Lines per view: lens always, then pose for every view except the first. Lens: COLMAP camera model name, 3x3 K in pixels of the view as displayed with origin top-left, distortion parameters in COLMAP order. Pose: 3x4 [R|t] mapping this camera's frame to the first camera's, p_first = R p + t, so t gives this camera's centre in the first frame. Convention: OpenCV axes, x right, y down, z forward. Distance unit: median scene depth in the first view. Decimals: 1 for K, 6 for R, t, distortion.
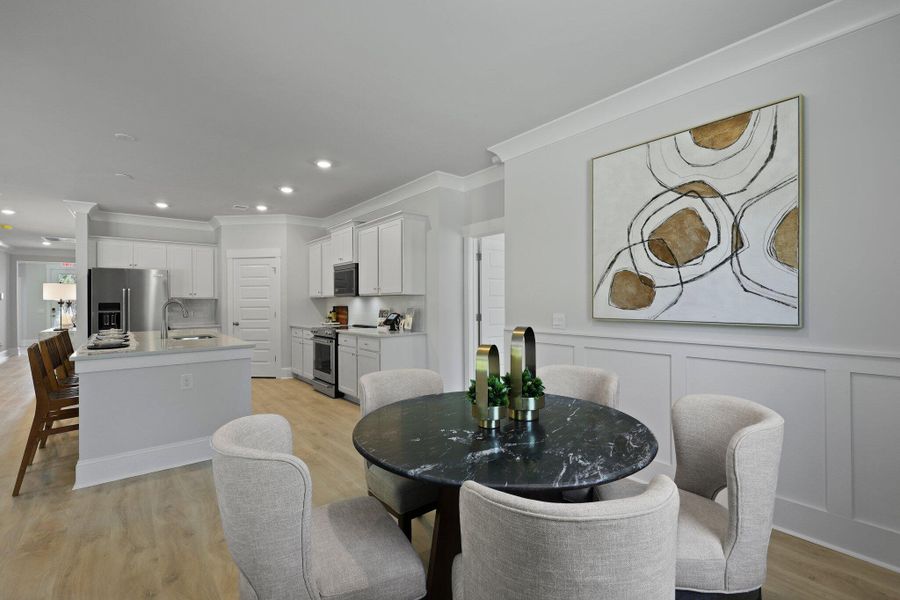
lens RADIAL K [[395.1, 0, 454.0], [0, 395.1, 302.8], [0, 0, 1]] dist [-0.003039, 0.001605]
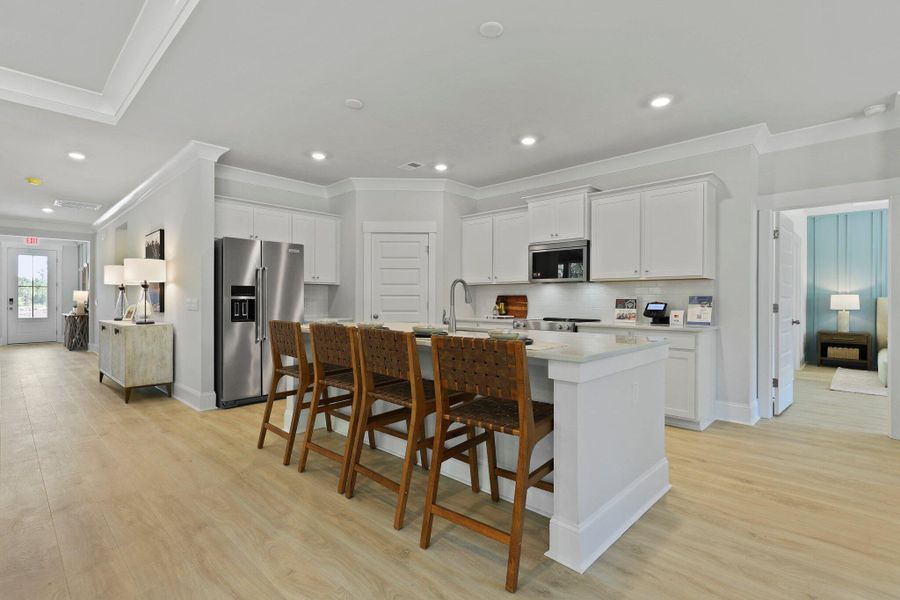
lens RADIAL K [[428.7, 0, 456.7], [0, 428.7, 296.4], [0, 0, 1]] dist [0.002739, 0.001323]
pose [[0.992420, 0.010832, 0.122411, -0.618723], [-0.009626, 0.999899, -0.010436, 0.025198], [-0.122512, 0.009179, 0.992425, 0.175745]]
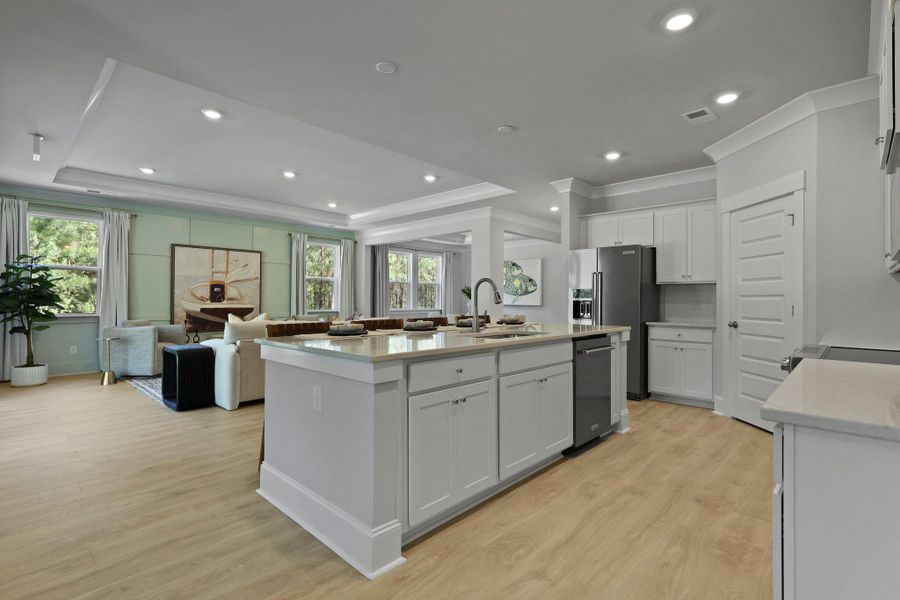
lens RADIAL K [[428.7, 0, 458.0], [0, 428.7, 294.0], [0, 0, 1]] dist [0.002739, 0.001323]
pose [[0.128156, -0.002645, -0.991750, 0.016854], [-0.009202, 0.999950, -0.003856, 0.017604], [0.991711, 0.009620, 0.128126, 0.652070]]
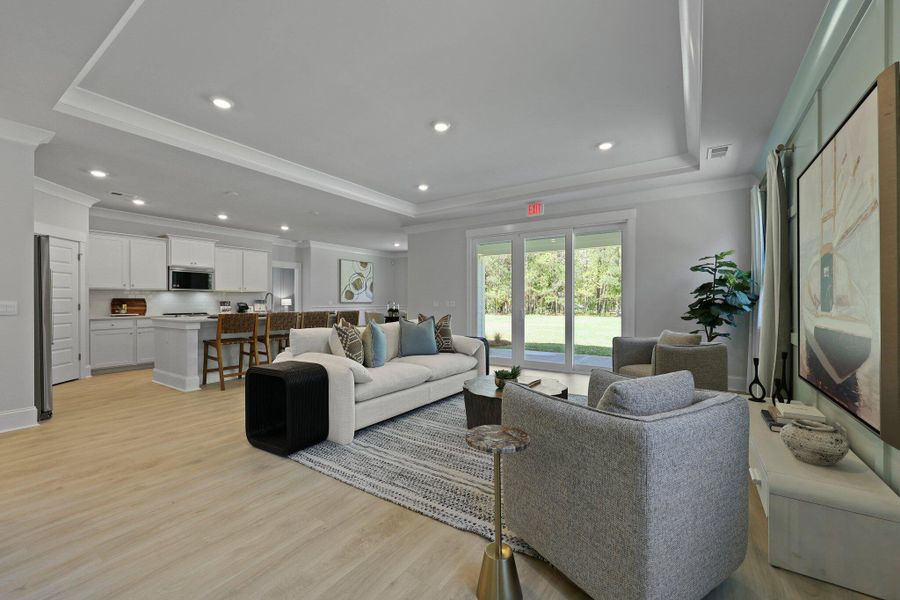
lens RADIAL K [[363.7, 0, 447.1], [0, 363.7, 302.7], [0, 0, 1]] dist [0.004294, -0.000940]
pose [[-0.259467, 0.004162, 0.965743, -1.797955], [0.005190, 0.999982, -0.002915, 0.033095], [-0.965738, 0.004255, -0.259484, 0.517231]]
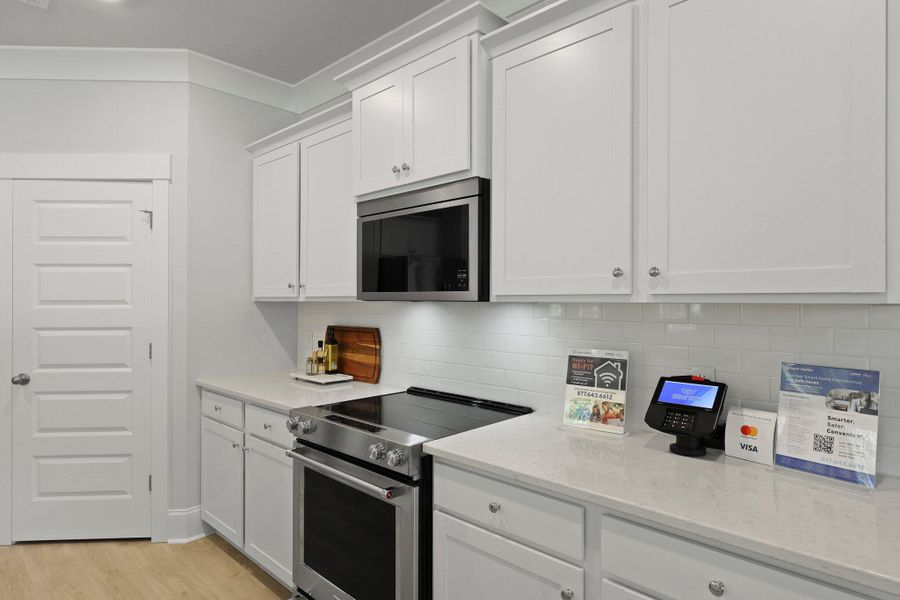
lens RADIAL K [[502.2, 0, 459.0], [0, 502.2, 300.9], [0, 0, 1]] dist [-0.004303, 0.003589]
pose [[0.991609, 0.007214, 0.129069, -0.307491], [-0.007075, 0.999974, -0.001530, -0.017815], [-0.129077, 0.000604, 0.991634, 0.674892]]
